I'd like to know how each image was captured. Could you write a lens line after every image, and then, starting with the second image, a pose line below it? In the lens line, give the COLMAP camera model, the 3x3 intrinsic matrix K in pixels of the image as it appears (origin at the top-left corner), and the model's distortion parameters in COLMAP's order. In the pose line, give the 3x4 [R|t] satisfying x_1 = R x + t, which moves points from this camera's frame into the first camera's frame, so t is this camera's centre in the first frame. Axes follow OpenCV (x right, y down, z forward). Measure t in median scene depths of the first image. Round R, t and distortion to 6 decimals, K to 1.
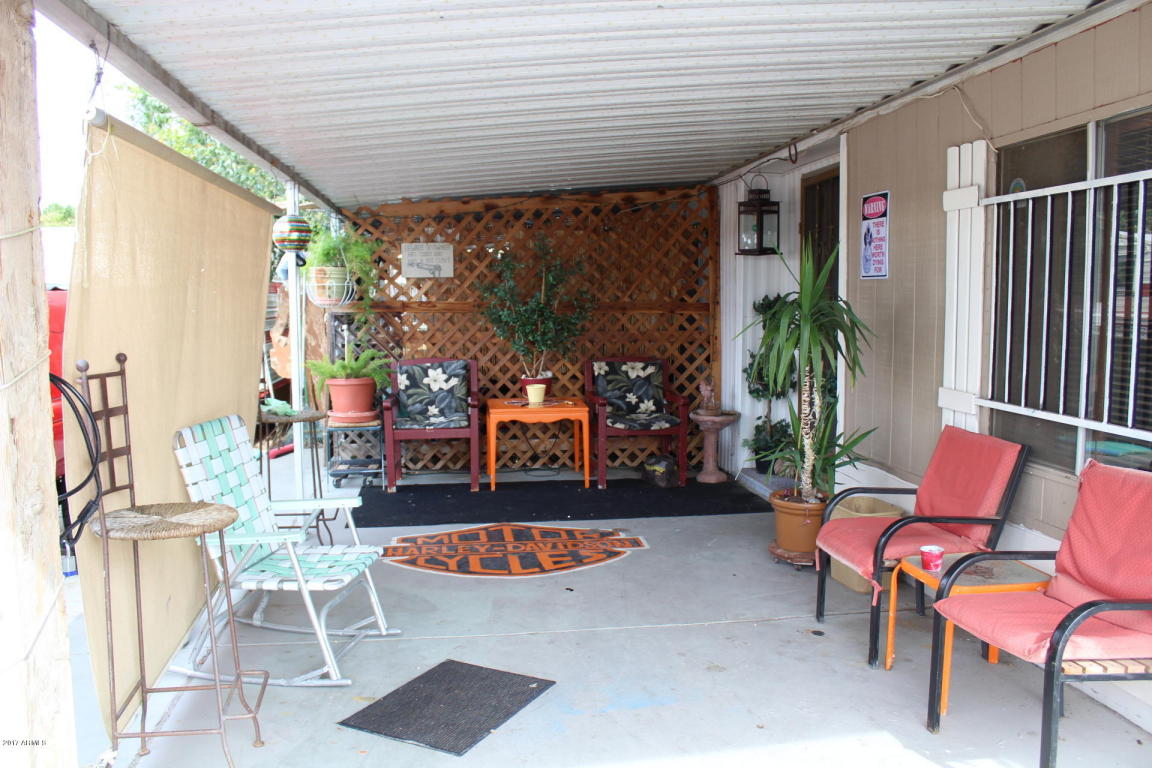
lens RADIAL K [[904.8, 0, 576.0], [0, 904.8, 384.0], [0, 0, 1]] dist [-0.150035, 0.102491]
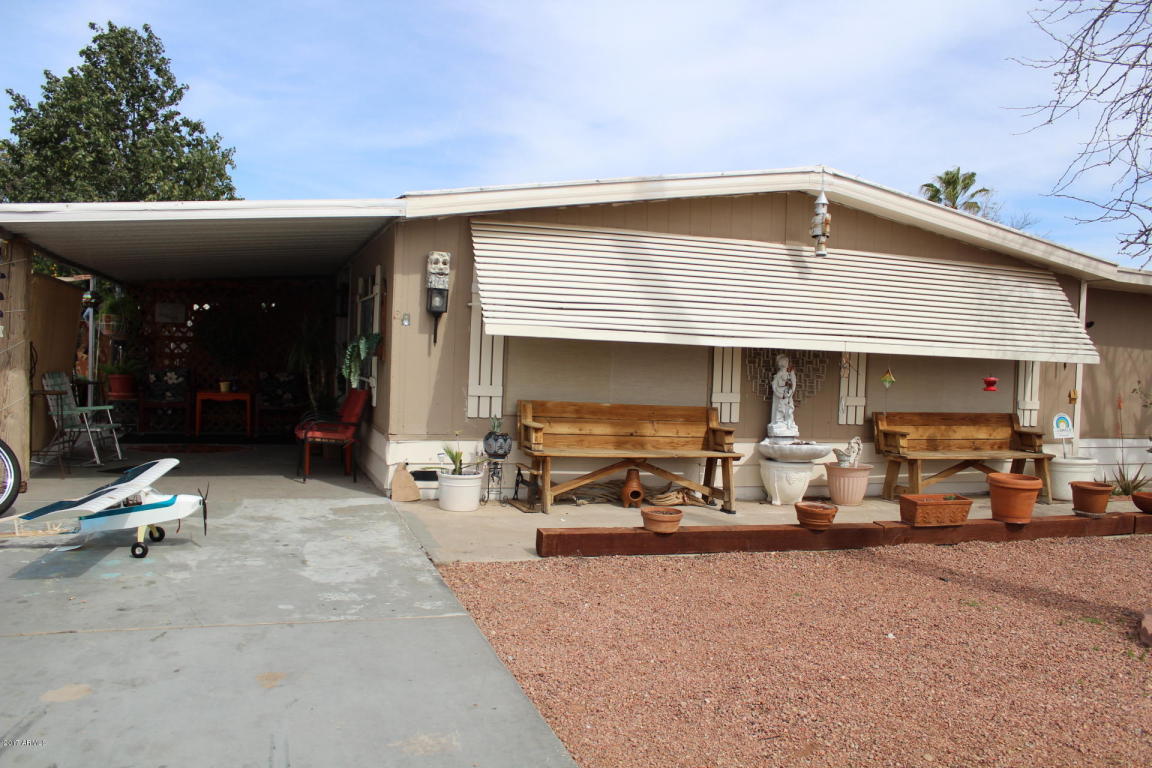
lens RADIAL K [[904.8, 0, 576.0], [0, 904.8, 384.0], [0, 0, 1]] dist [-0.150035, 0.102491]
pose [[0.979769, 0.032548, 0.197469, 0.299890], [-0.020701, 0.997876, -0.061767, 0.101280], [-0.199060, 0.056429, 0.978361, -0.920495]]
